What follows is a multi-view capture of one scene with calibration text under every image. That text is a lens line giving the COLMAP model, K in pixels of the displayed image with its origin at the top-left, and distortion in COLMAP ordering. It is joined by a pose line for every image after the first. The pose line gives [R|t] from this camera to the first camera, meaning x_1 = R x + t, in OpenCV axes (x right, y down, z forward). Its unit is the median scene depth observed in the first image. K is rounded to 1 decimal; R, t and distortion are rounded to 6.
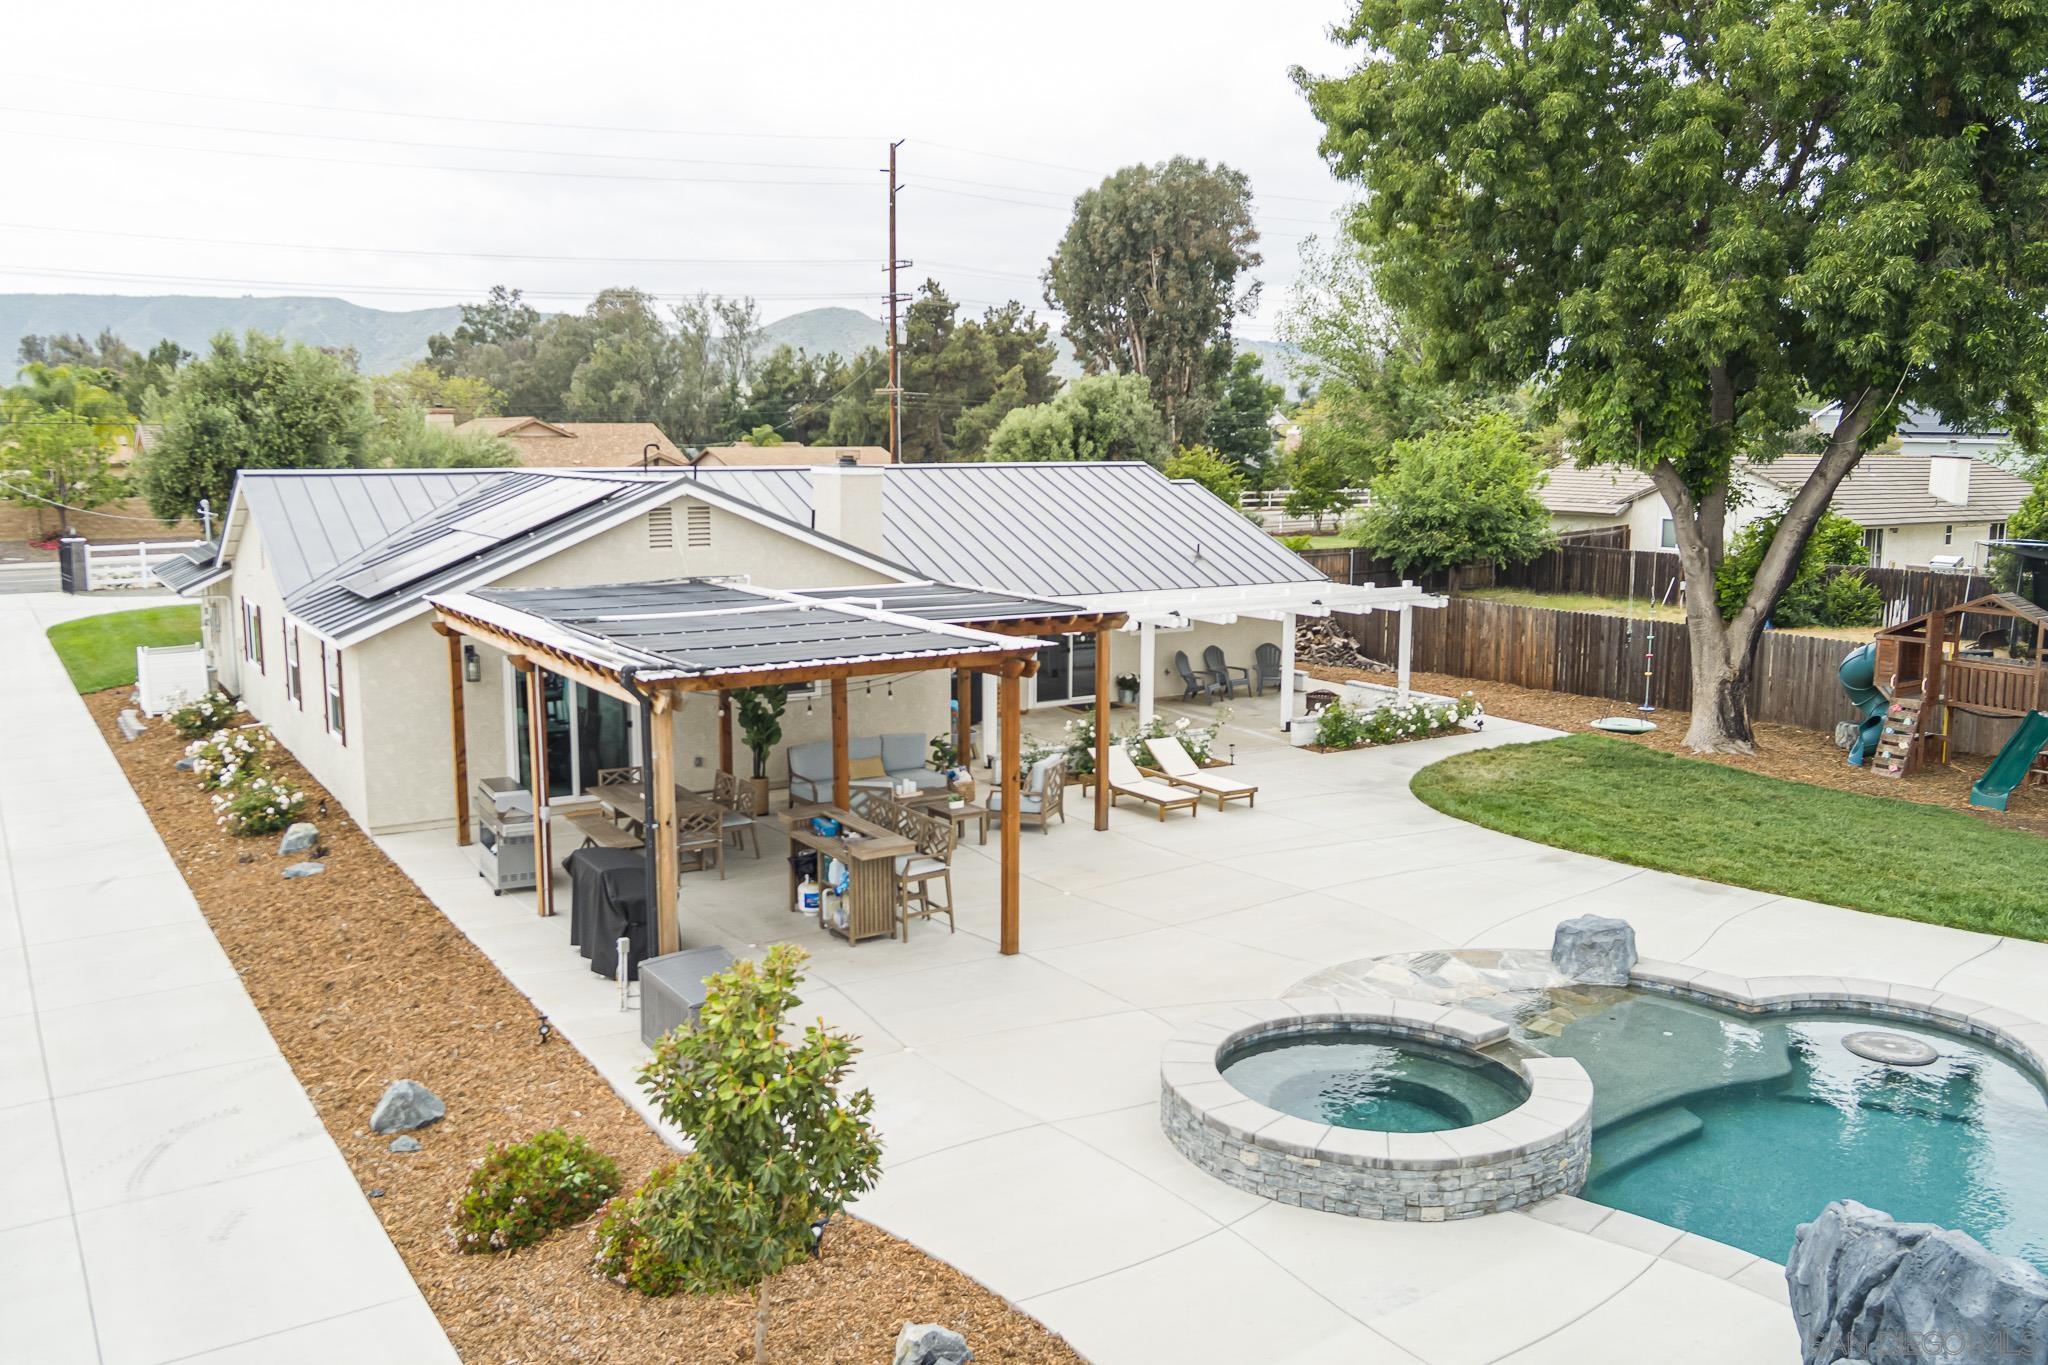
lens RADIAL K [[1674.1, 0, 1004.3], [0, 1674.1, 682.8], [0, 0, 1]] dist [-0.069284, 0.003396]
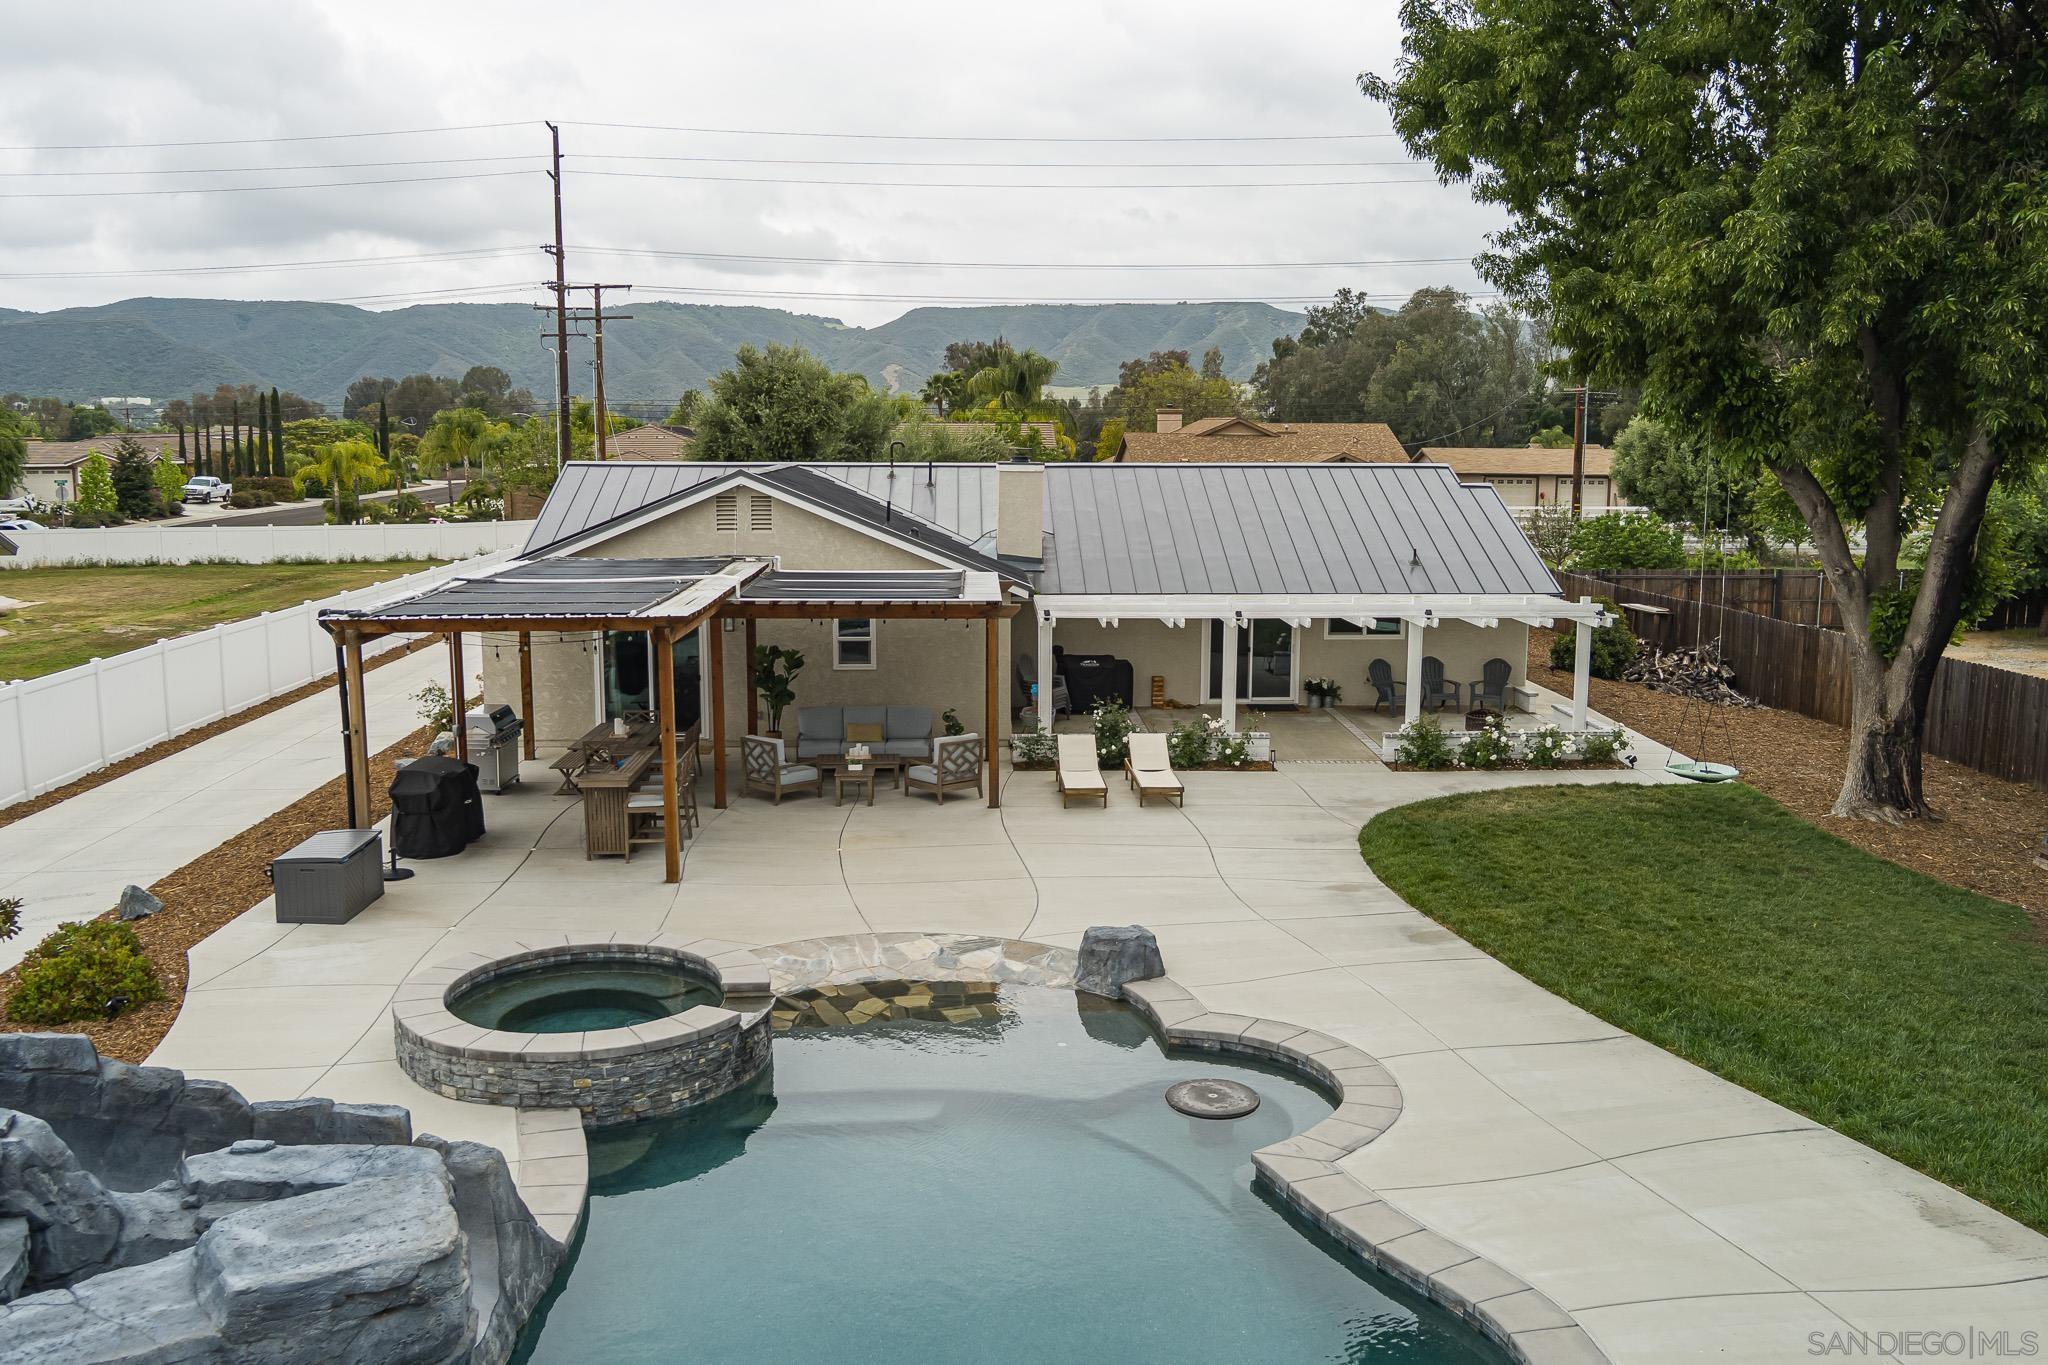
lens RADIAL K [[1674.1, 0, 1004.3], [0, 1674.1, 682.8], [0, 0, 1]] dist [-0.069284, 0.003396]
pose [[0.860249, 0.075107, -0.504312, 0.459101], [-0.075053, 0.996970, 0.020454, -0.009924], [0.504320, 0.020254, 0.863279, 0.066422]]
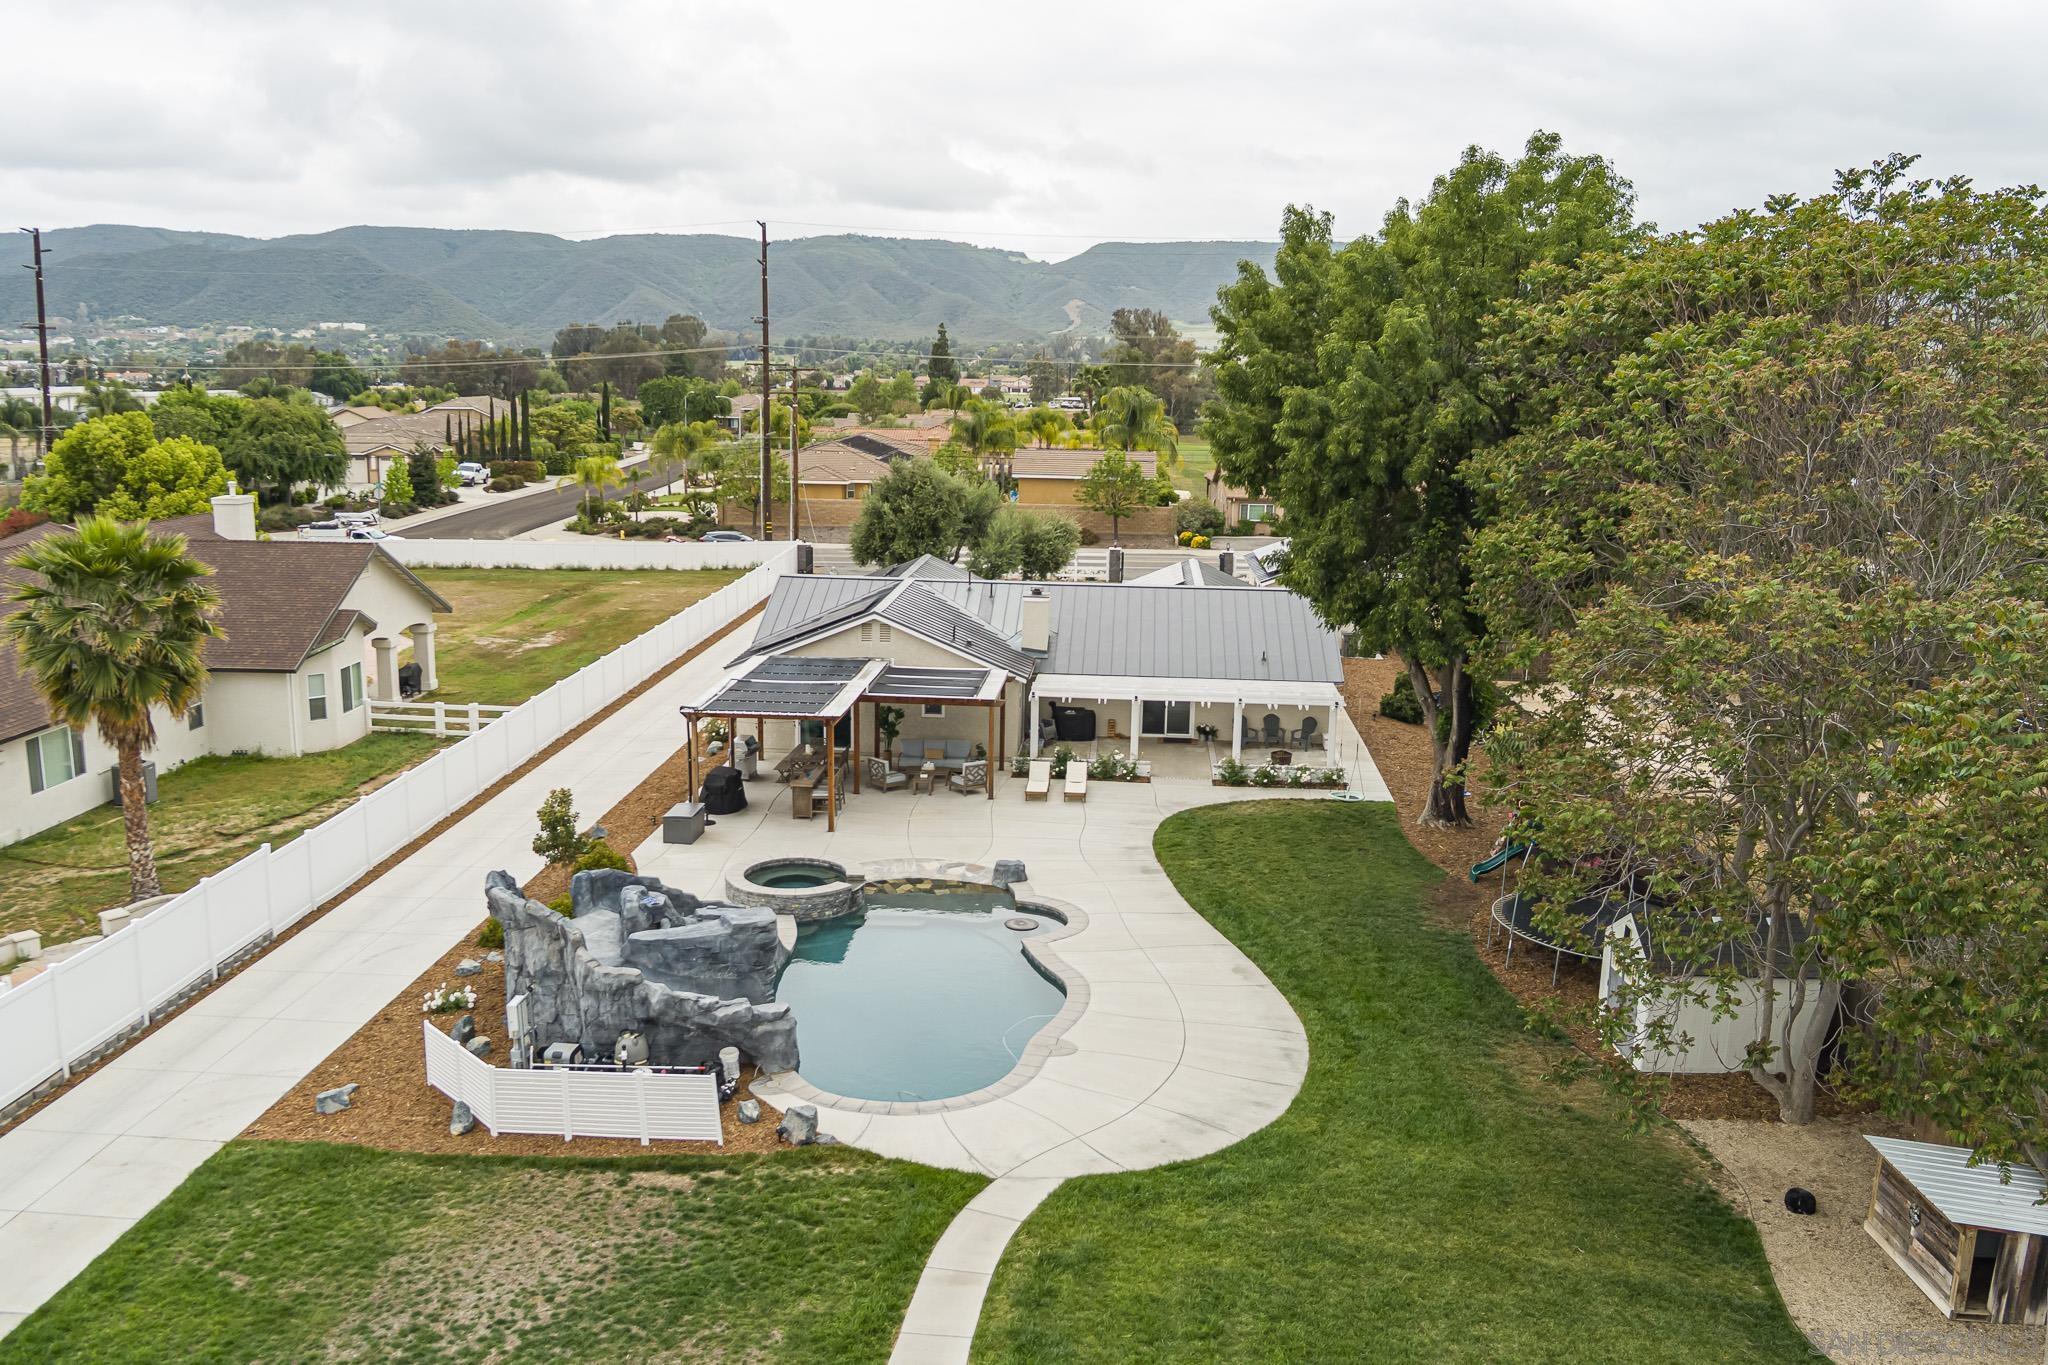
lens RADIAL K [[1674.1, 0, 1004.3], [0, 1674.1, 682.8], [0, 0, 1]] dist [-0.069284, 0.003396]
pose [[0.799939, 0.125518, -0.586807, 1.009821], [-0.103557, 0.992083, 0.071037, -0.164138], [0.591078, 0.003943, 0.806605, -0.549670]]
